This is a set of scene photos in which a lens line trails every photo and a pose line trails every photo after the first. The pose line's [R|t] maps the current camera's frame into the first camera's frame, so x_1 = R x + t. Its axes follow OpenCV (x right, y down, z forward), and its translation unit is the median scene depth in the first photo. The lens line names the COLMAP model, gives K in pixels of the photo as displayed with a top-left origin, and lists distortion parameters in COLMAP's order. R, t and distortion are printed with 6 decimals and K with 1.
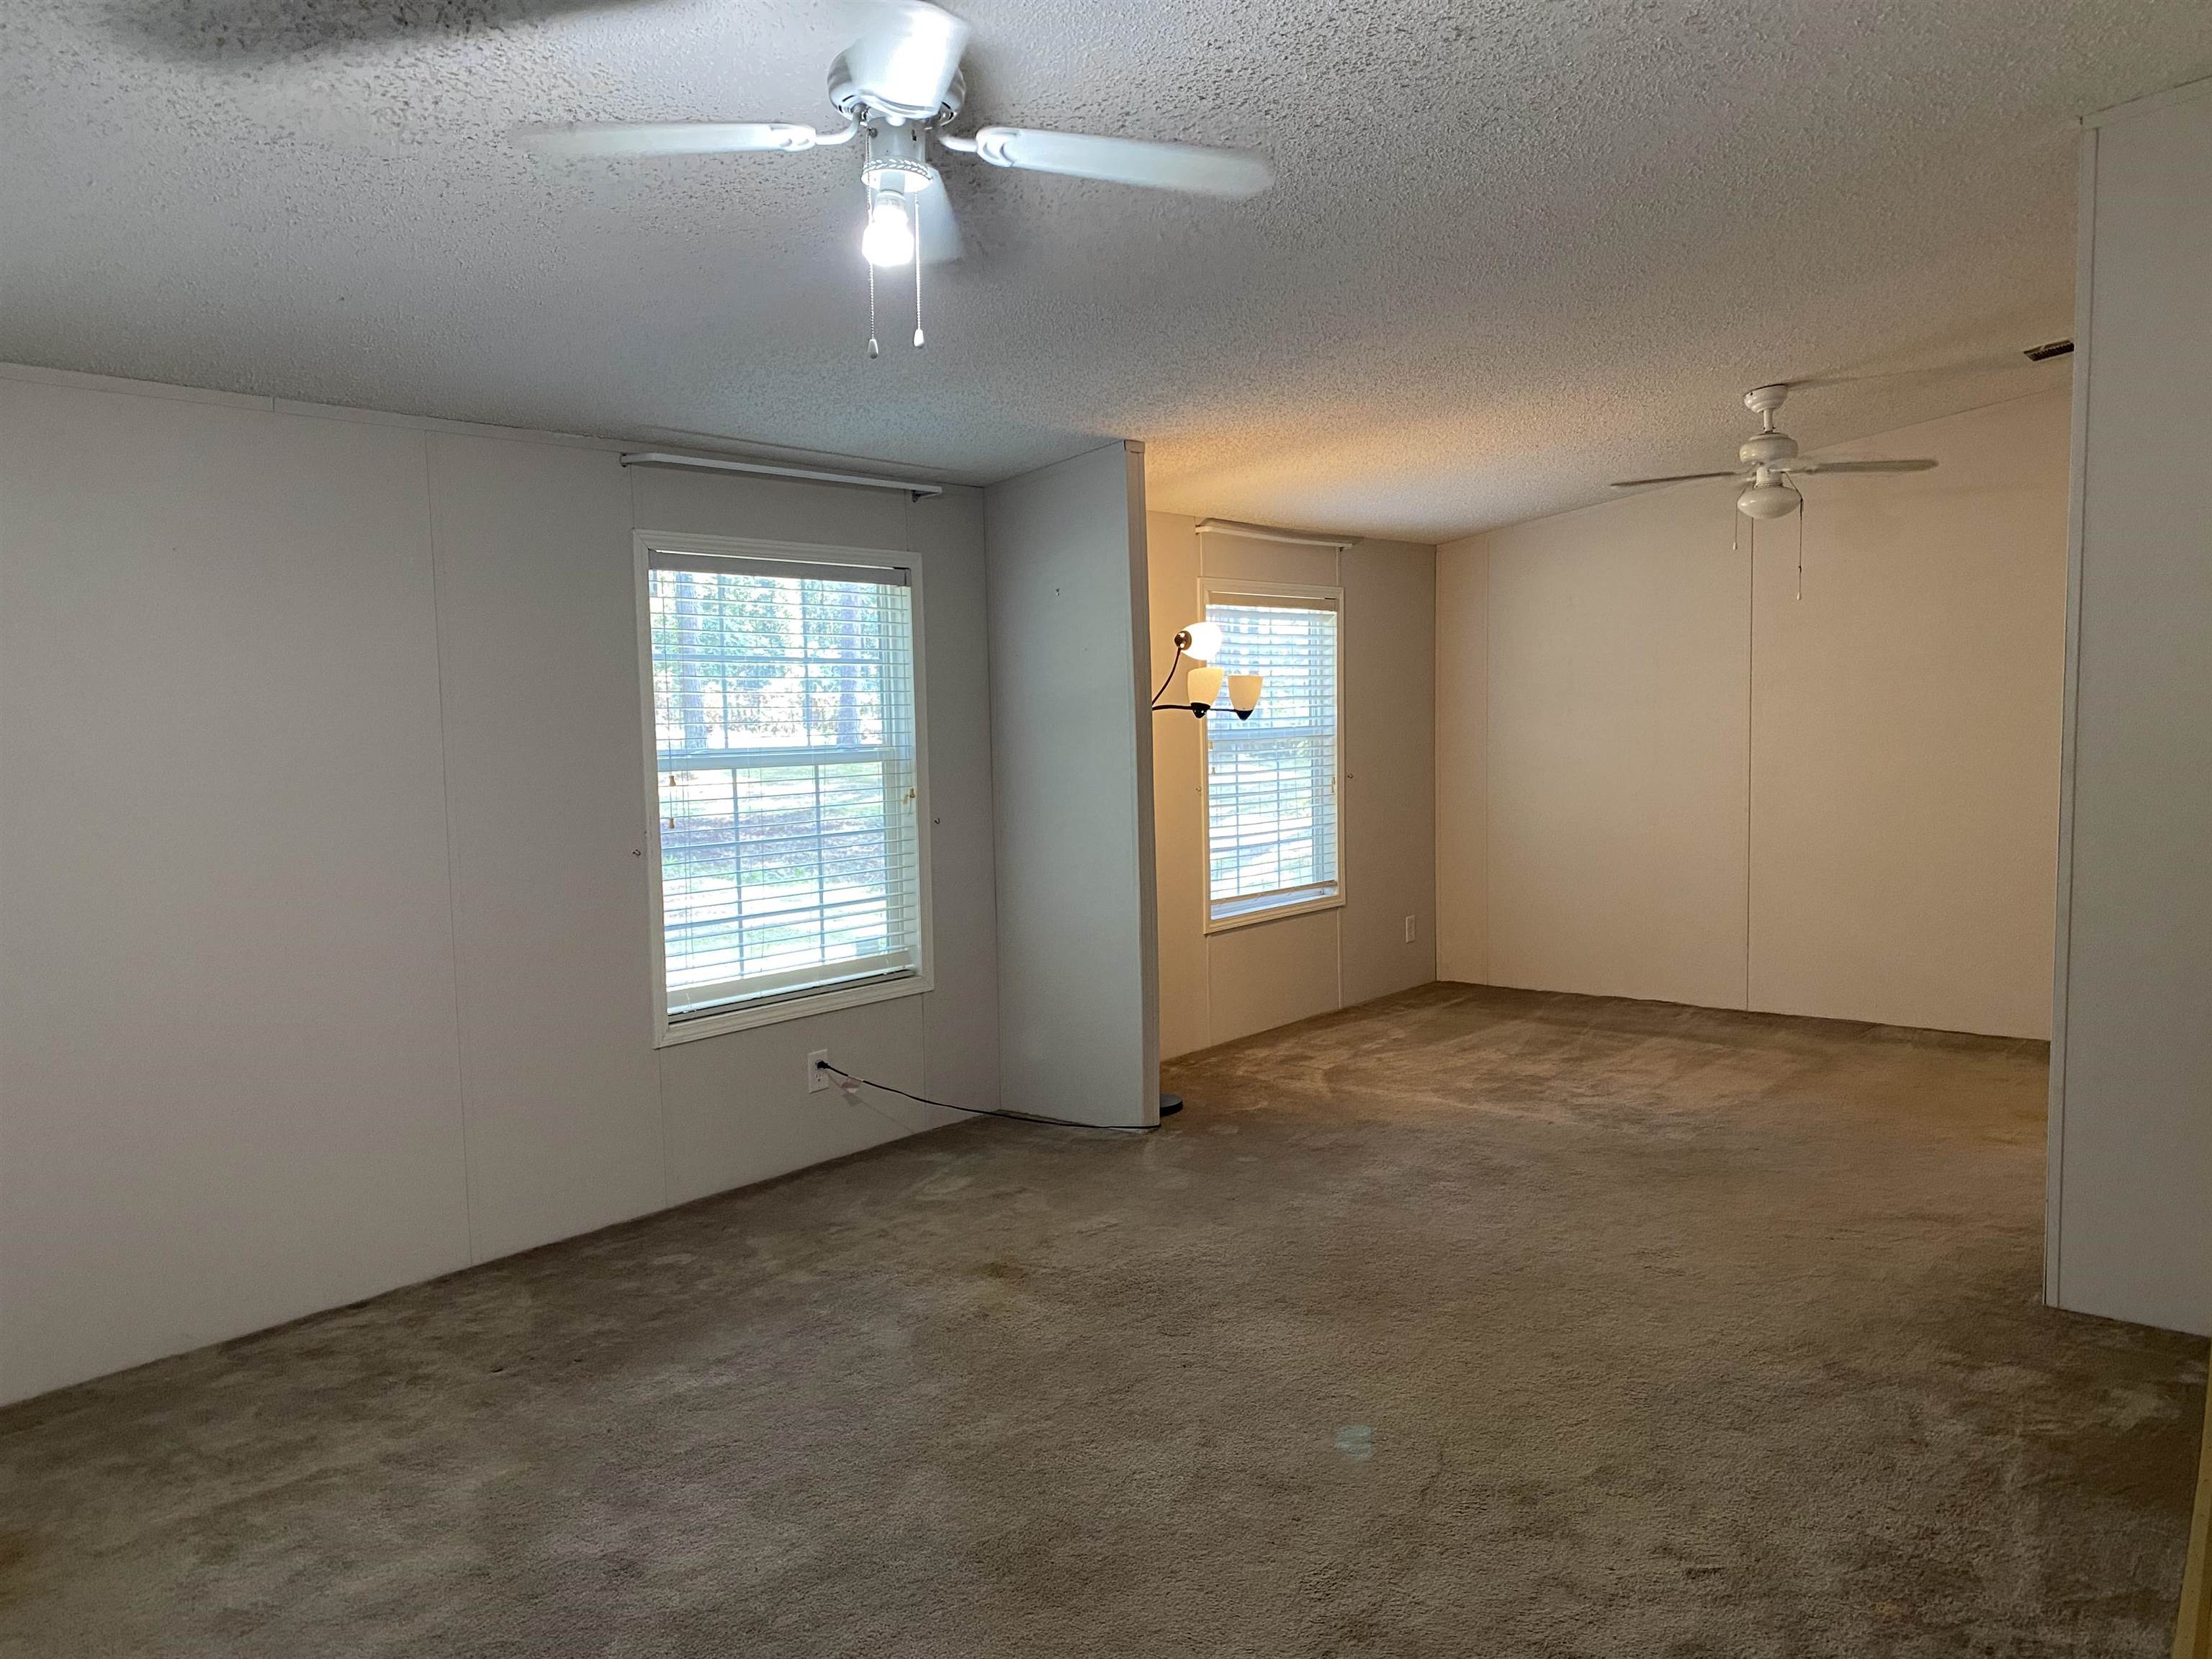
lens RADIAL K [[1848.8, 0, 1106.0], [0, 1848.8, 829.5], [0, 0, 1]] dist [-0.000453, -0.000053]
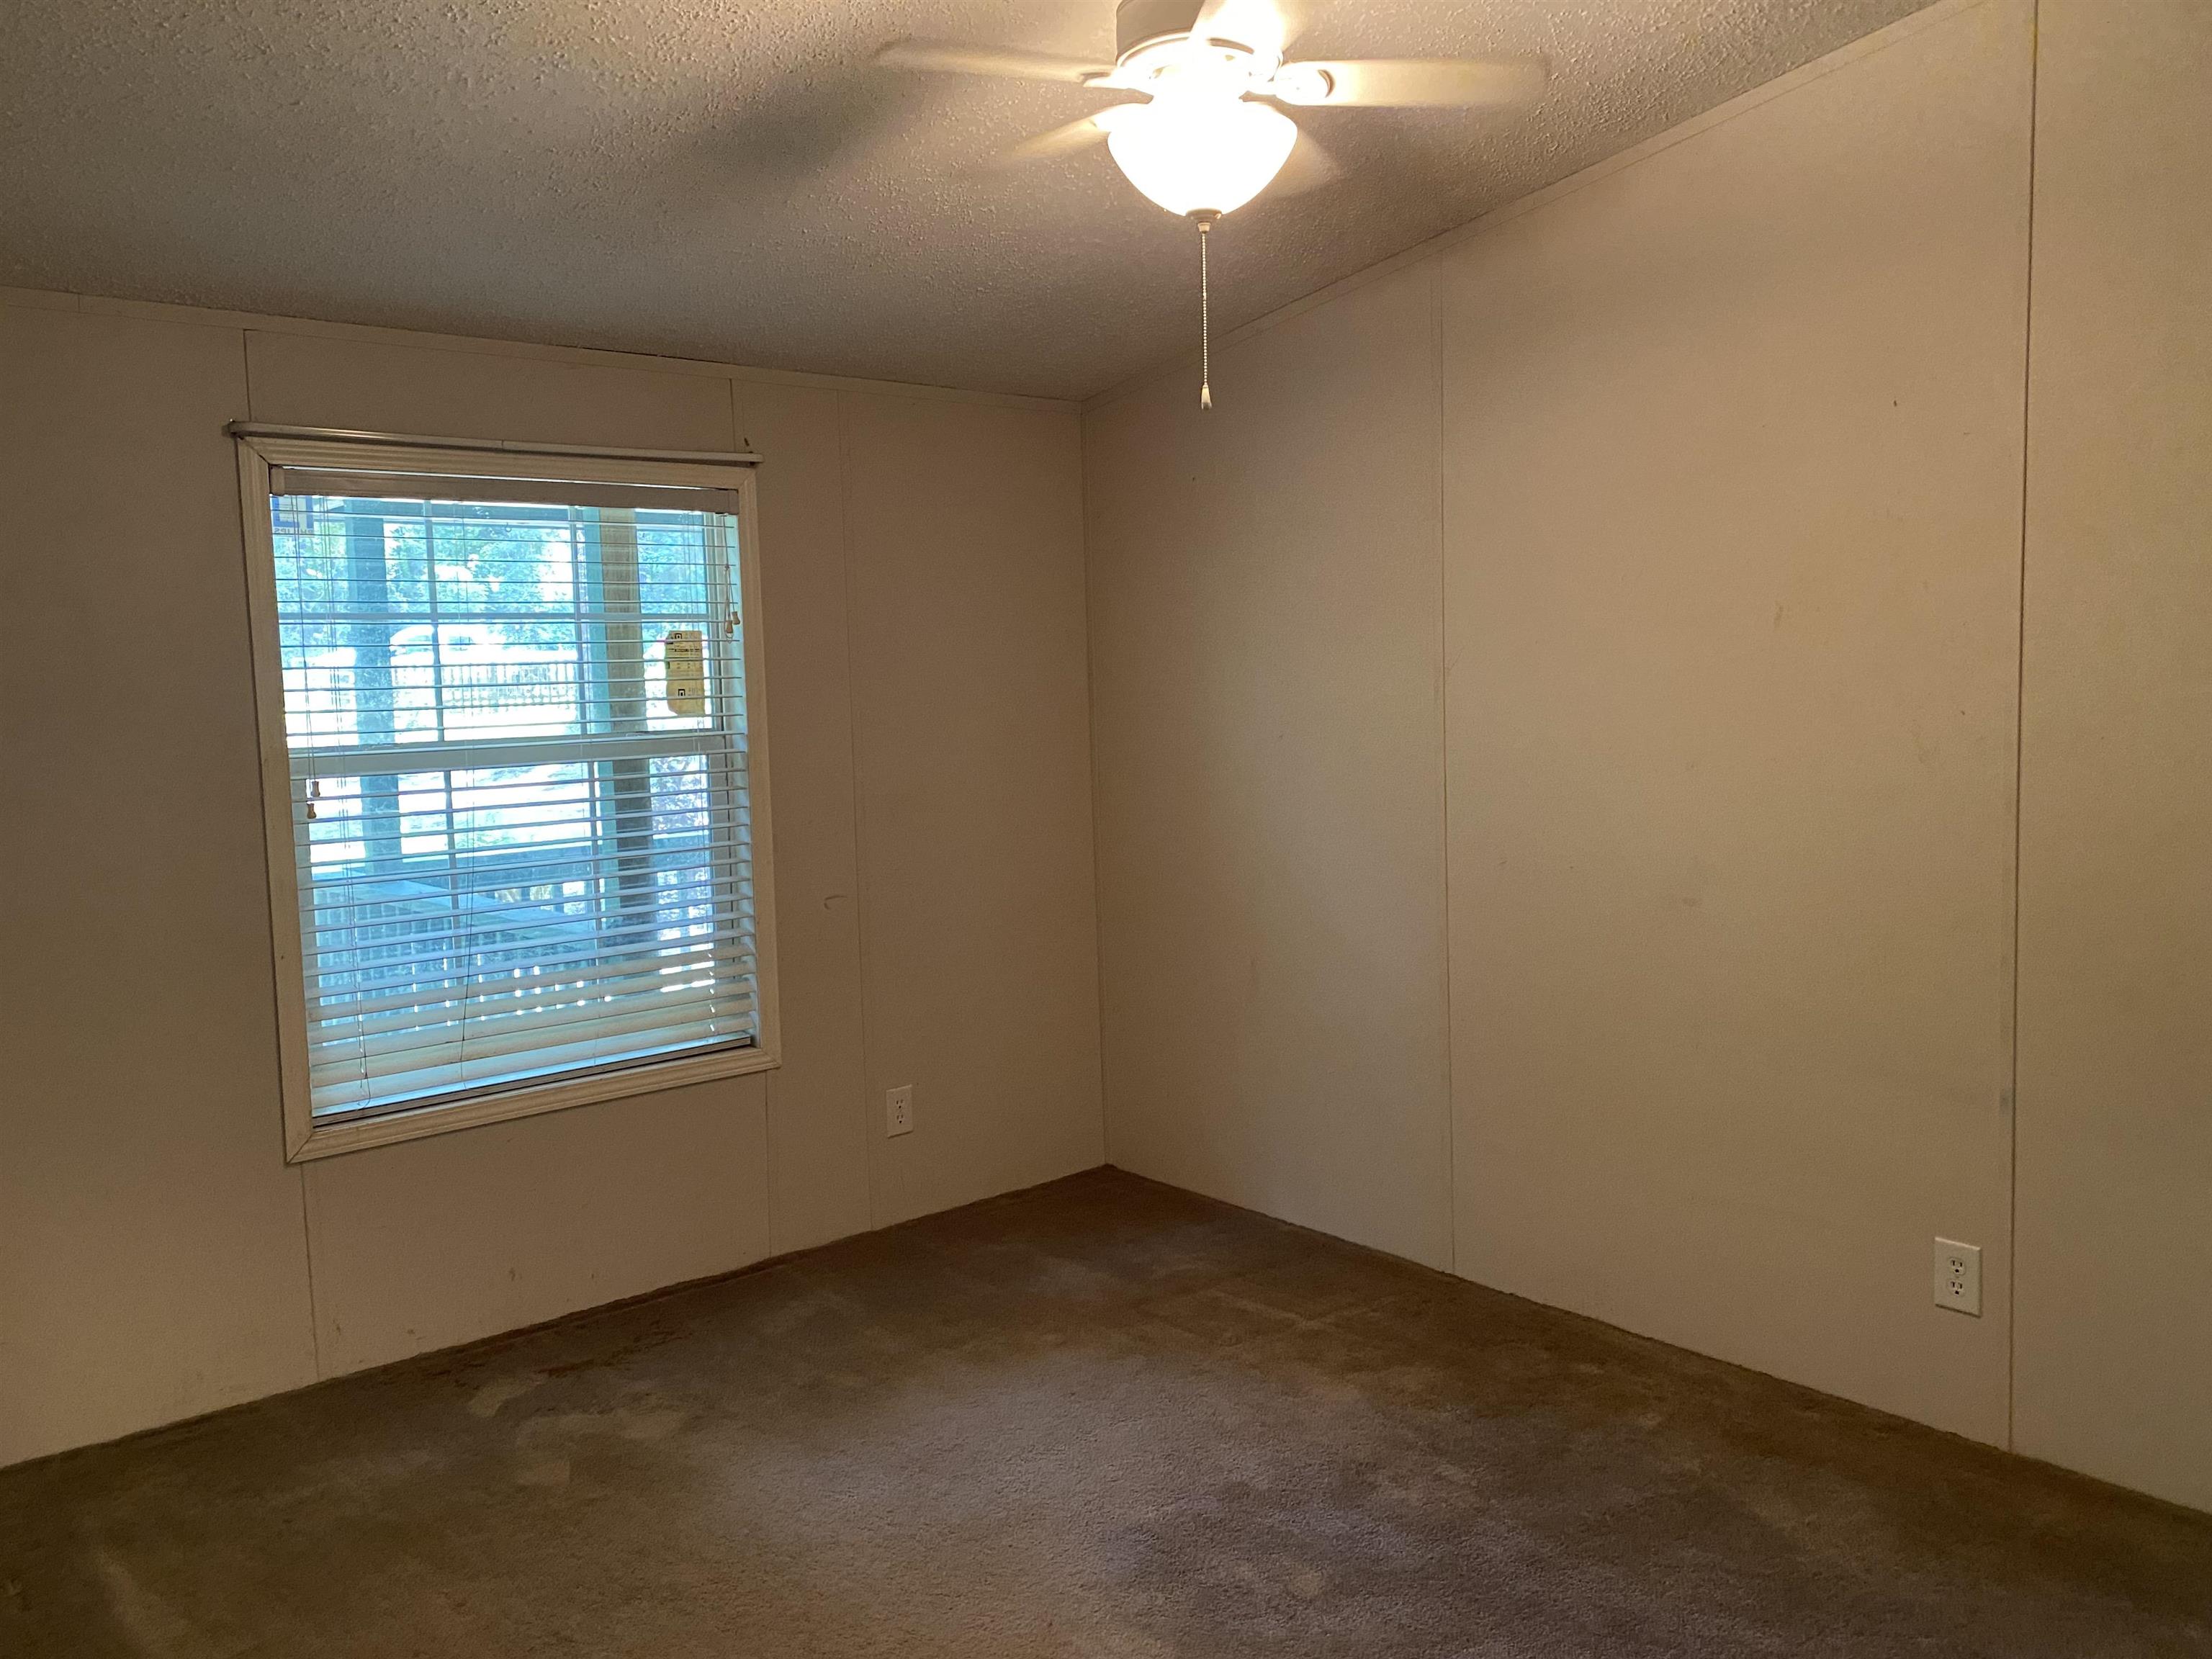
lens RADIAL K [[1848.8, 0, 1106.0], [0, 1848.8, 829.5], [0, 0, 1]] dist [-0.000453, -0.000053]
pose [[0.980354, -0.011634, -0.196903, 0.192002], [0.013934, 0.999850, 0.010300, -0.013072], [0.196754, -0.012841, 0.980369, 0.329647]]
